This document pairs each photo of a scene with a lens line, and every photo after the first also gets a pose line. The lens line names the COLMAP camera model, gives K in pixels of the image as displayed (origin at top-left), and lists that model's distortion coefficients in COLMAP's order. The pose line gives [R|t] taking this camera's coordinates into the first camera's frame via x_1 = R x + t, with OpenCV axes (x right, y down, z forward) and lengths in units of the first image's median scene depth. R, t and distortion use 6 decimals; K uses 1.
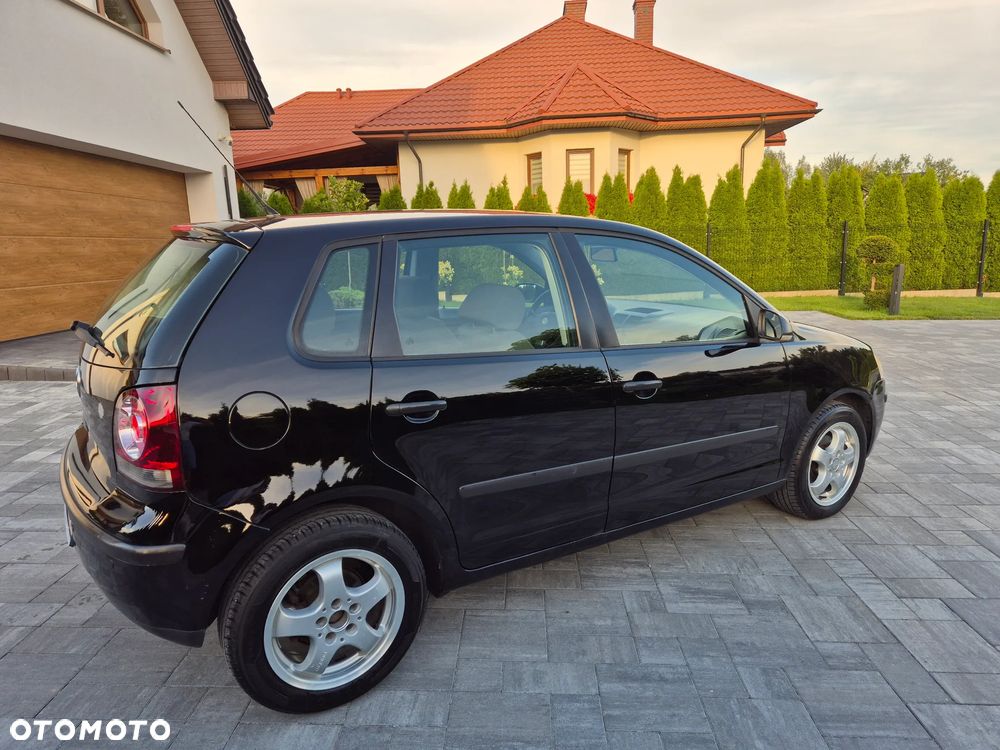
lens RADIAL K [[669.4, 0, 497.3], [0, 669.4, 374.0], [0, 0, 1]] dist [0.081812, -0.068519]
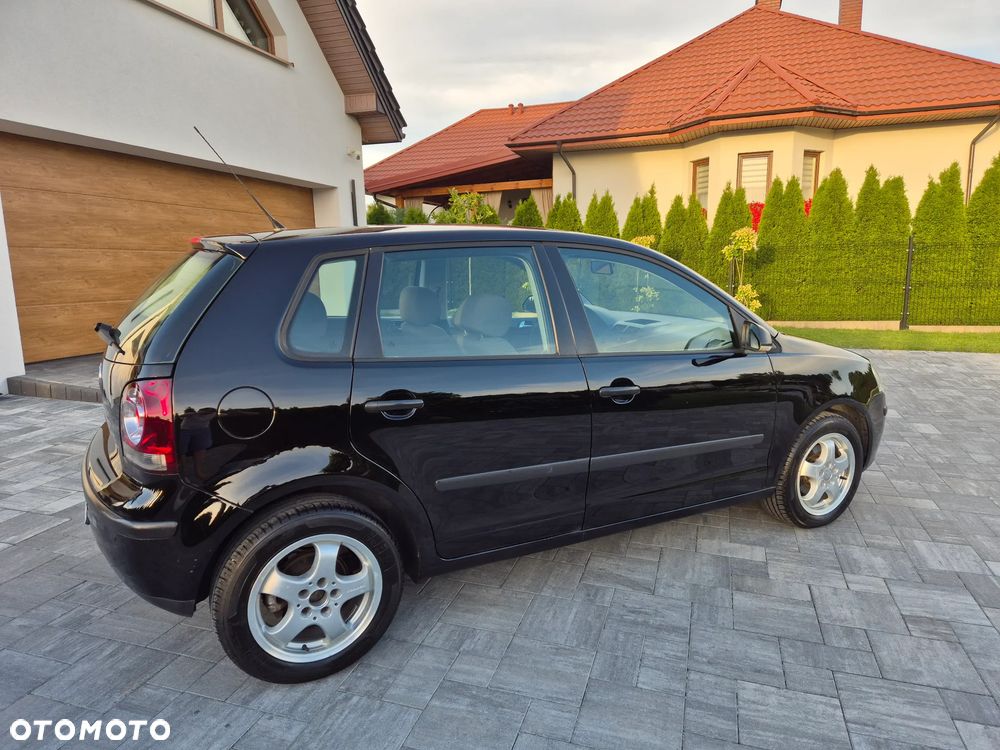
lens RADIAL K [[663.0, 0, 503.1], [0, 663.0, 376.3], [0, 0, 1]] dist [0.085583, -0.067263]
pose [[0.963276, 0.055216, -0.262776, 0.067733], [-0.059808, 0.998165, -0.009504, -0.022468], [0.261769, 0.024871, 0.964810, 0.107374]]
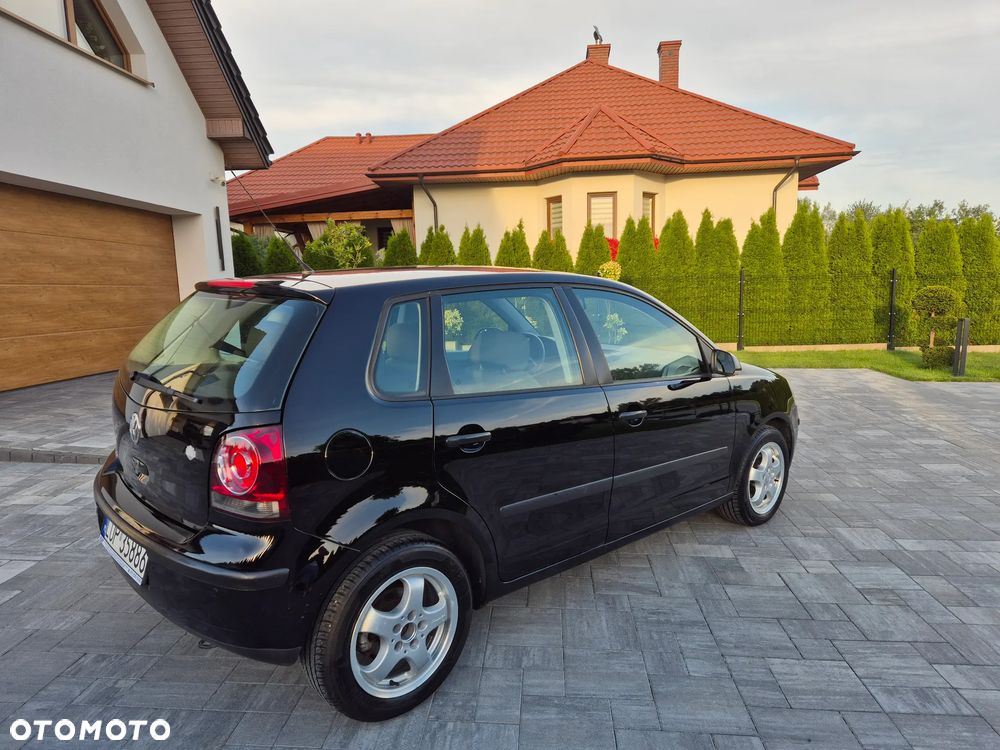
lens RADIAL K [[665.5, 0, 505.3], [0, 665.5, 378.5], [0, 0, 1]] dist [0.083916, -0.067634]
pose [[0.999643, 0.008241, -0.025425, 0.015479], [-0.009643, 0.998412, -0.055499, -0.021536], [0.024928, 0.055724, 0.998135, 0.084949]]
